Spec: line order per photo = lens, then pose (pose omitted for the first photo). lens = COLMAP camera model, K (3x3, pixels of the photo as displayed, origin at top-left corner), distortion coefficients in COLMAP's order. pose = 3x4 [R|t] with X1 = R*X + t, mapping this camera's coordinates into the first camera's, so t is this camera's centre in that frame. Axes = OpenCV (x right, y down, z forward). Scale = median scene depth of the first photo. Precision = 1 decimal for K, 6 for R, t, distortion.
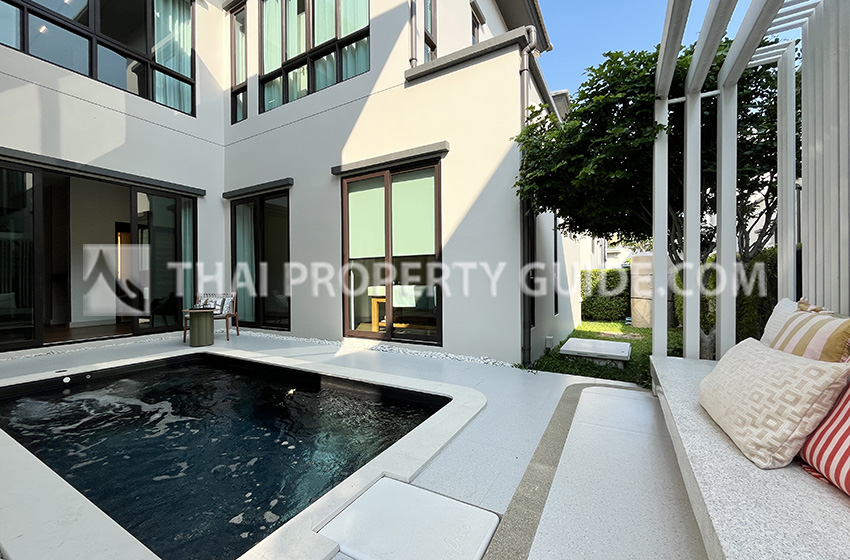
lens RADIAL K [[343.5, 0, 425.2], [0, 343.5, 278.6], [0, 0, 1]] dist [-0.002239, -0.000104]
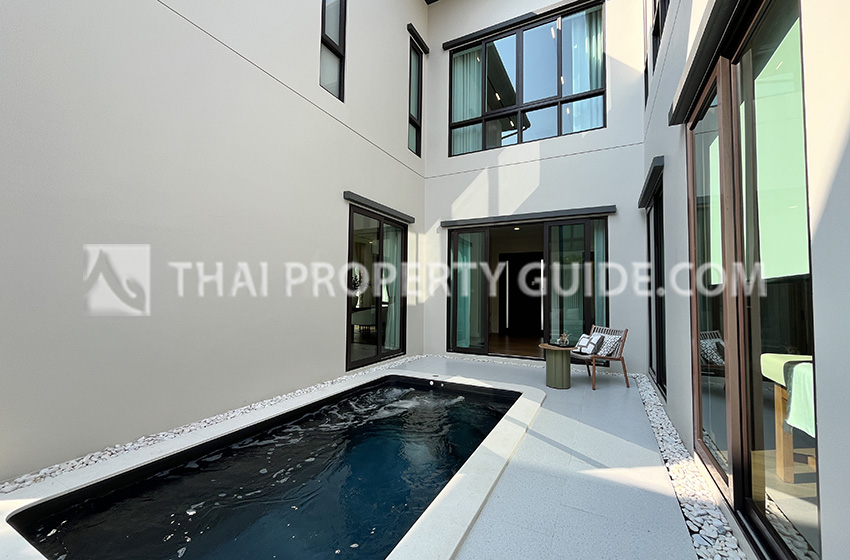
lens RADIAL K [[343.5, 0, 427.0], [0, 343.5, 282.7], [0, 0, 1]] dist [-0.002239, -0.000104]
pose [[0.050595, -0.031742, -0.998215, 0.186445], [-0.007048, 0.999459, -0.032139, -0.033911], [0.998694, 0.008661, 0.050344, 0.497918]]
